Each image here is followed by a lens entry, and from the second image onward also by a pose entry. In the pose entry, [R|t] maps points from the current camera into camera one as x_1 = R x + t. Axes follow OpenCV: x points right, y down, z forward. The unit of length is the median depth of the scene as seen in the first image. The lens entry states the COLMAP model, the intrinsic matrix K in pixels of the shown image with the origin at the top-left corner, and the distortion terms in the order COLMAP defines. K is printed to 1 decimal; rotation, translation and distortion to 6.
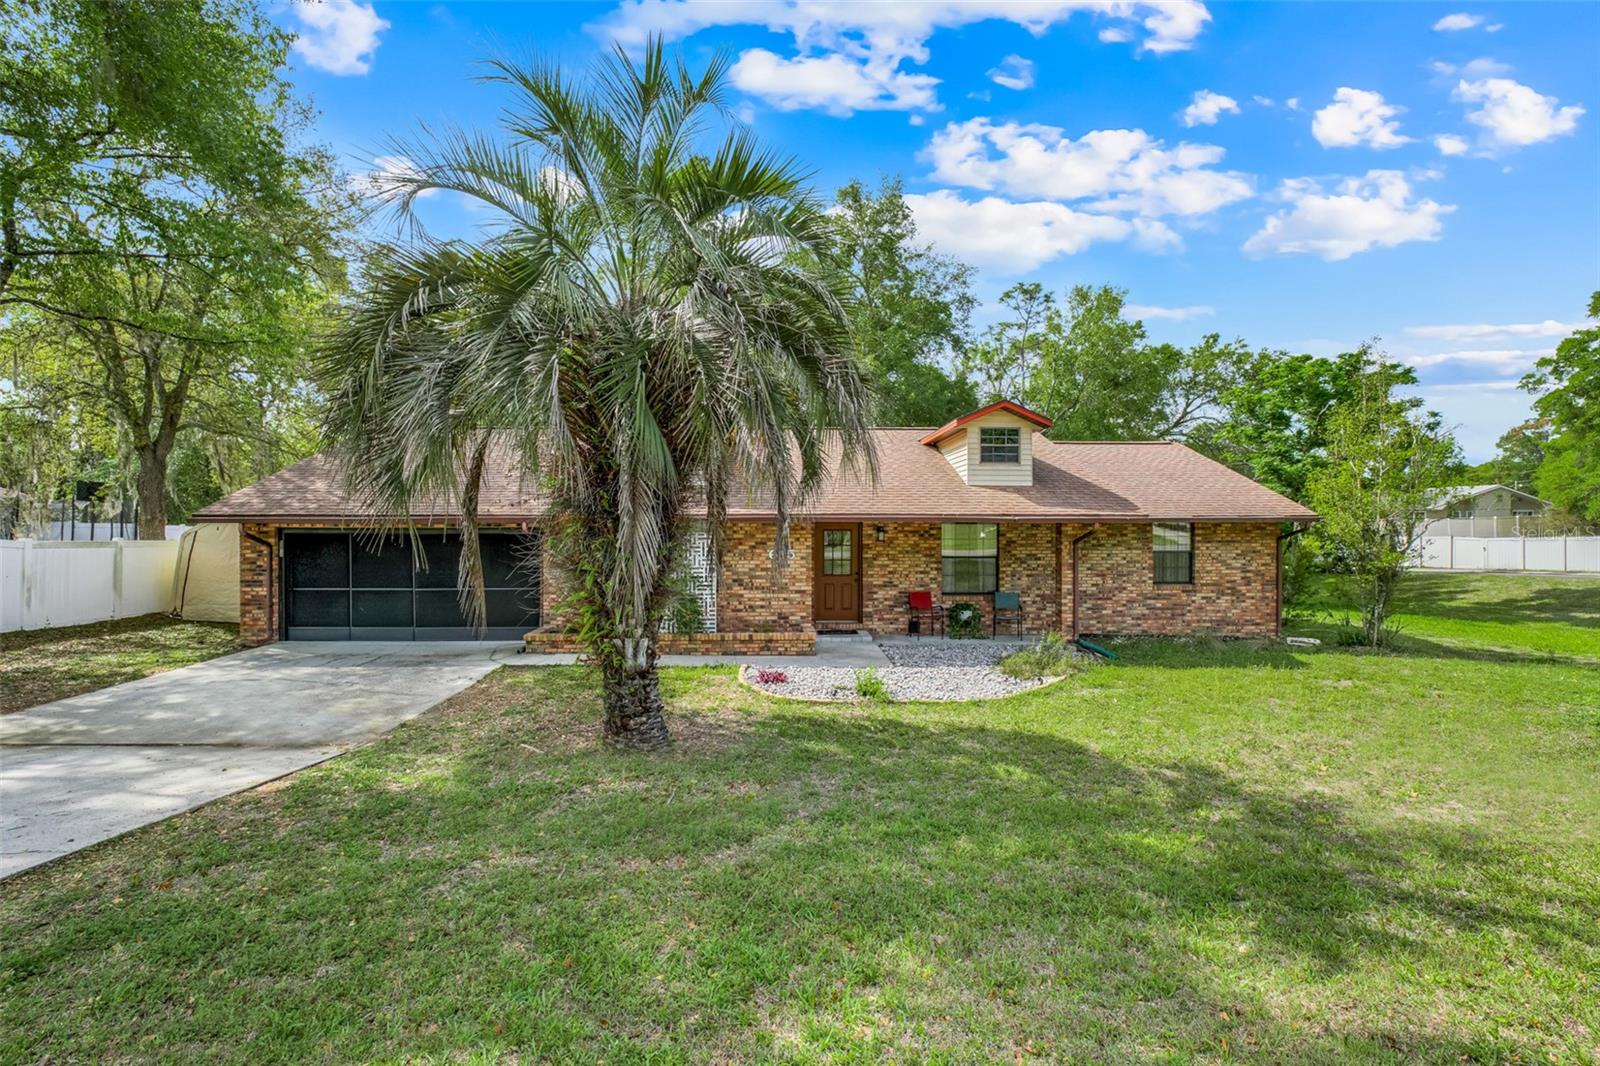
lens RADIAL K [[675.7, 0, 800.0], [0, 675.7, 533.0], [0, 0, 1]] dist [0.001463, 0.000196]
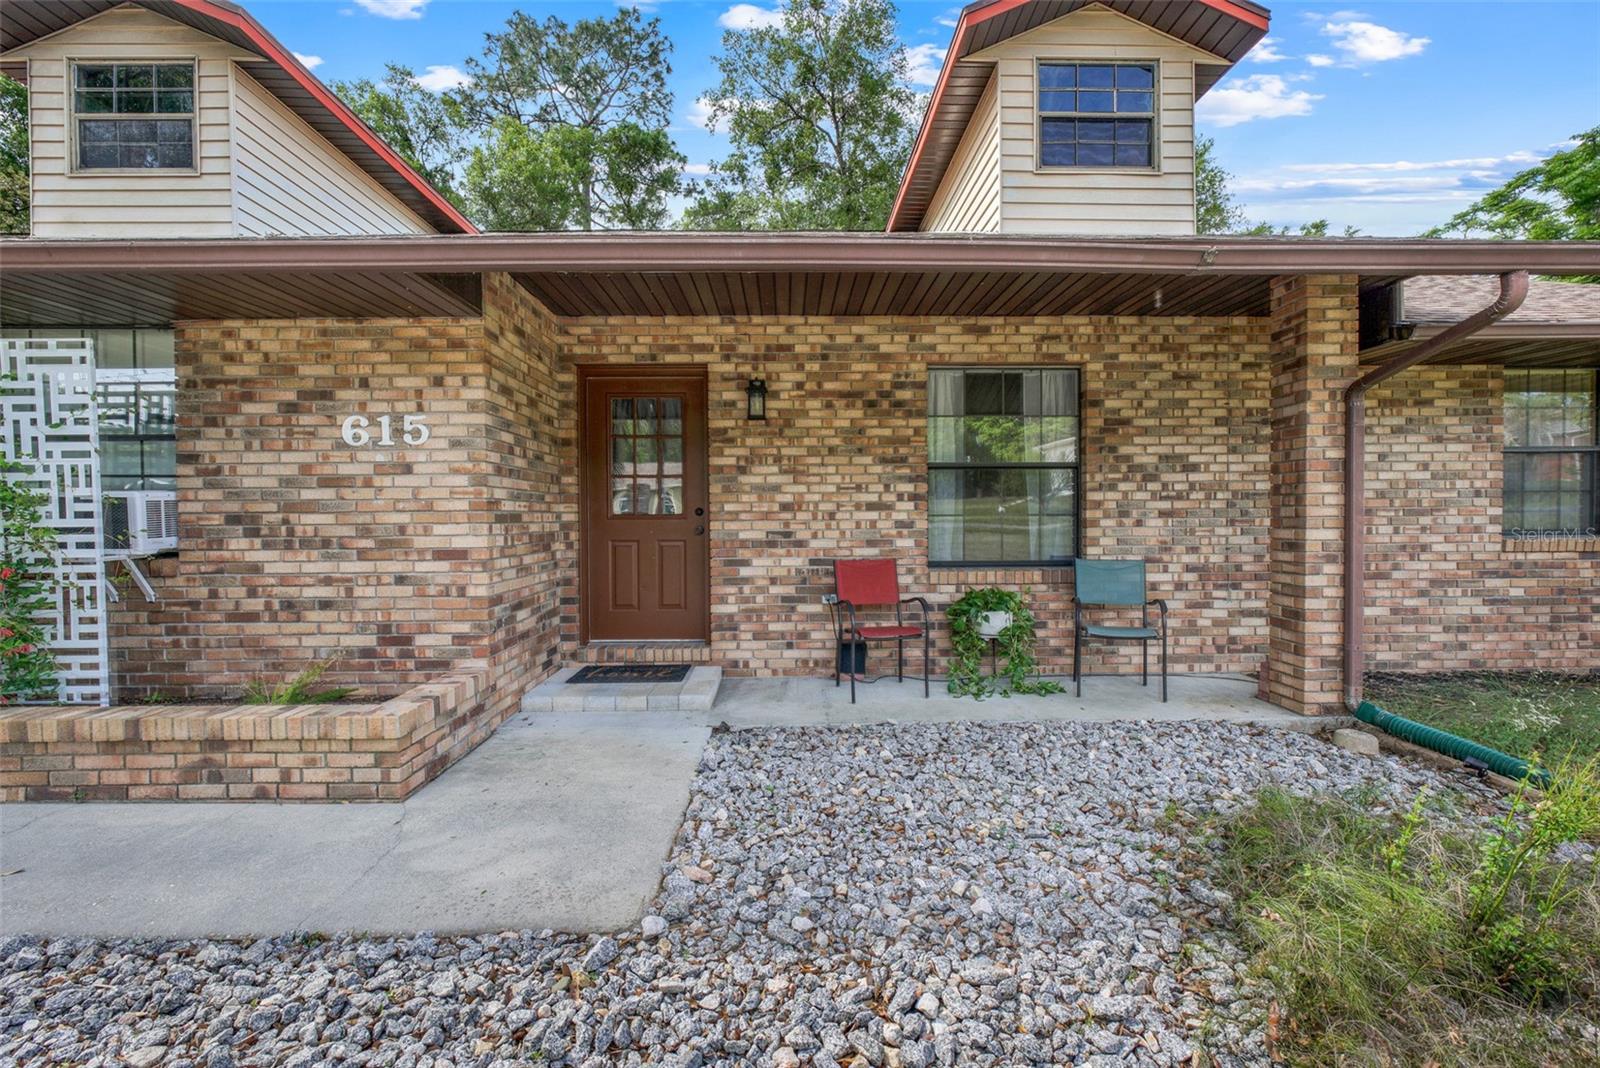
lens RADIAL K [[686.7, 0, 796.2], [0, 686.7, 523.1], [0, 0, 1]] dist [-0.001521, 0.000350]
pose [[0.999782, -0.006668, -0.019769, 0.148562], [0.006738, 0.999971, 0.003458, 0.066816], [0.019745, -0.003590, 0.999799, 0.637214]]
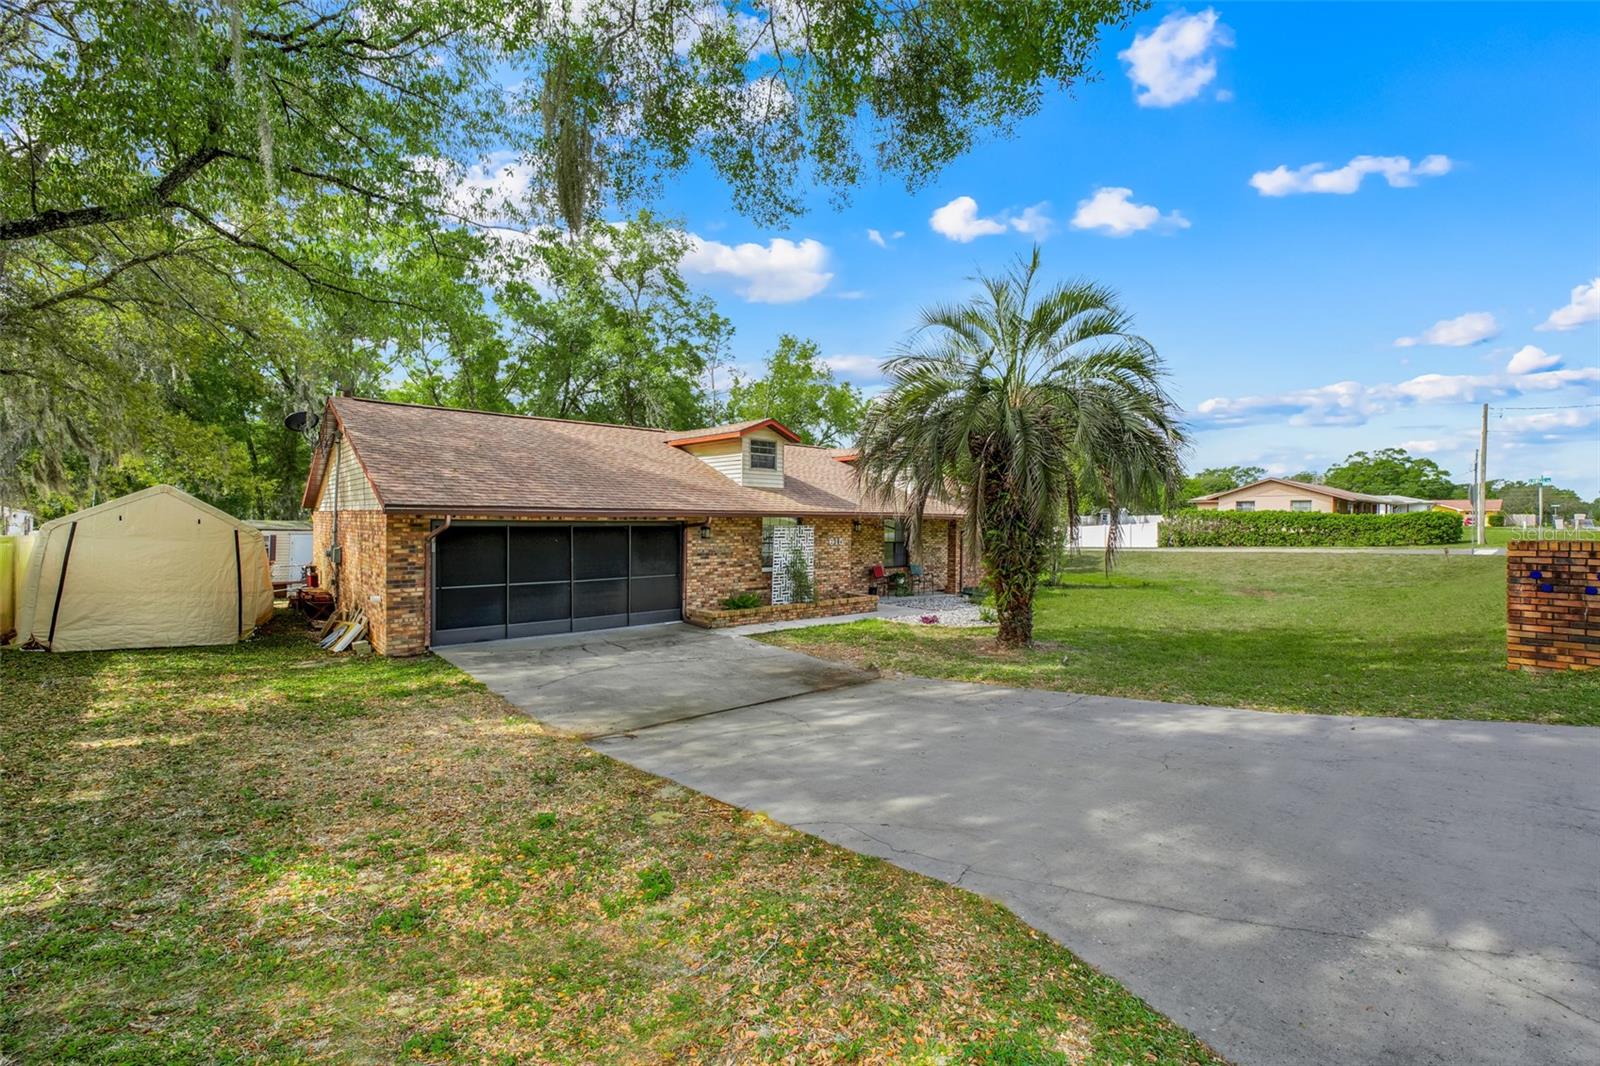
lens RADIAL K [[686.7, 0, 796.2], [0, 686.7, 522.1], [0, 0, 1]] dist [-0.001521, 0.000350]
pose [[0.767527, 0.002926, 0.641010, -0.888581], [-0.000294, 0.999991, -0.004211, -0.001195], [-0.641017, 0.003044, 0.767521, -0.004977]]
